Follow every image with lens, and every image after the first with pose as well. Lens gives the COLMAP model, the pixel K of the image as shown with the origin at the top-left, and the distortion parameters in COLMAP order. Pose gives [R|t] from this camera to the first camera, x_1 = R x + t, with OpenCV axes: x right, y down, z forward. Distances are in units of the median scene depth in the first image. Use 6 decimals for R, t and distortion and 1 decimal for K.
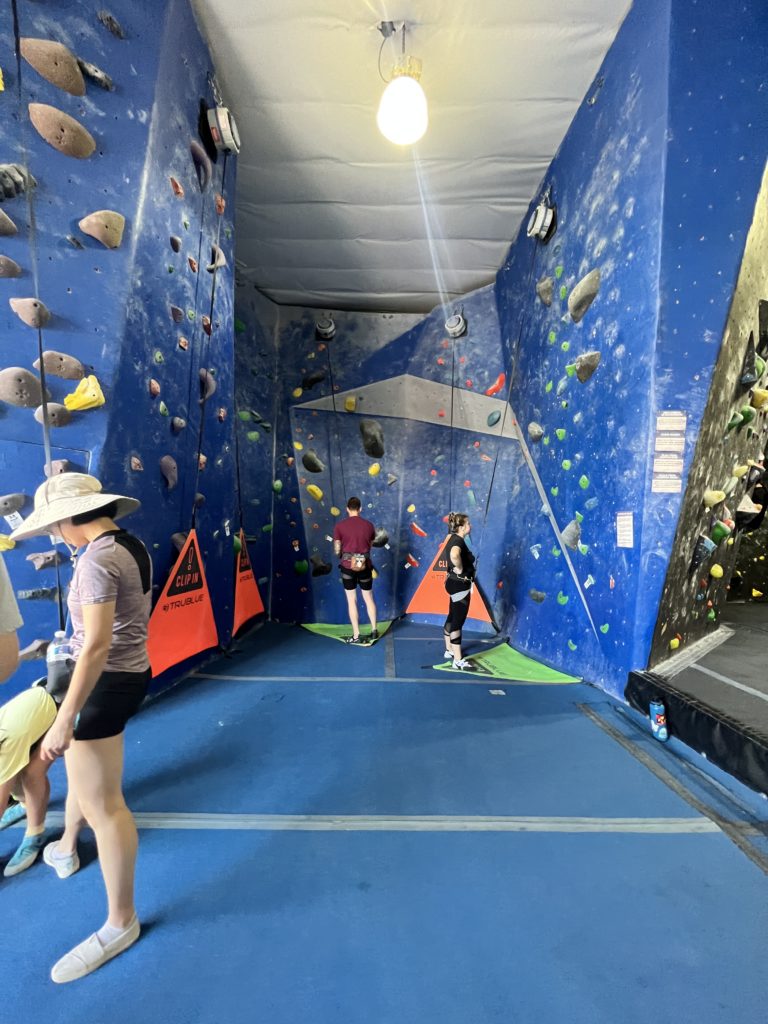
lens RADIAL K [[408.4, 0, 387.2], [0, 408.4, 510.0], [0, 0, 1]] dist [-0.003400, 0.000344]
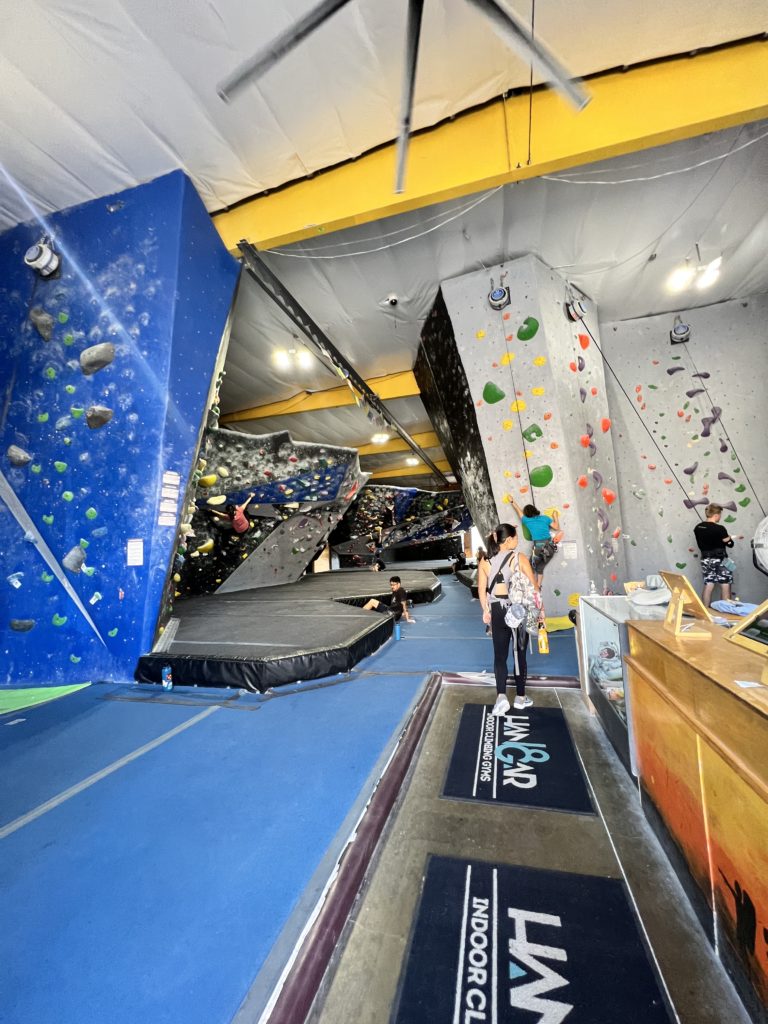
lens RADIAL K [[408.4, 0, 386.5], [0, 408.4, 510.8], [0, 0, 1]] dist [-0.003400, 0.000344]
pose [[0.291735, 0.042408, 0.955558, -0.448296], [0.002525, 0.998979, -0.045106, -0.024327], [-0.956496, 0.015572, 0.291331, -0.174068]]
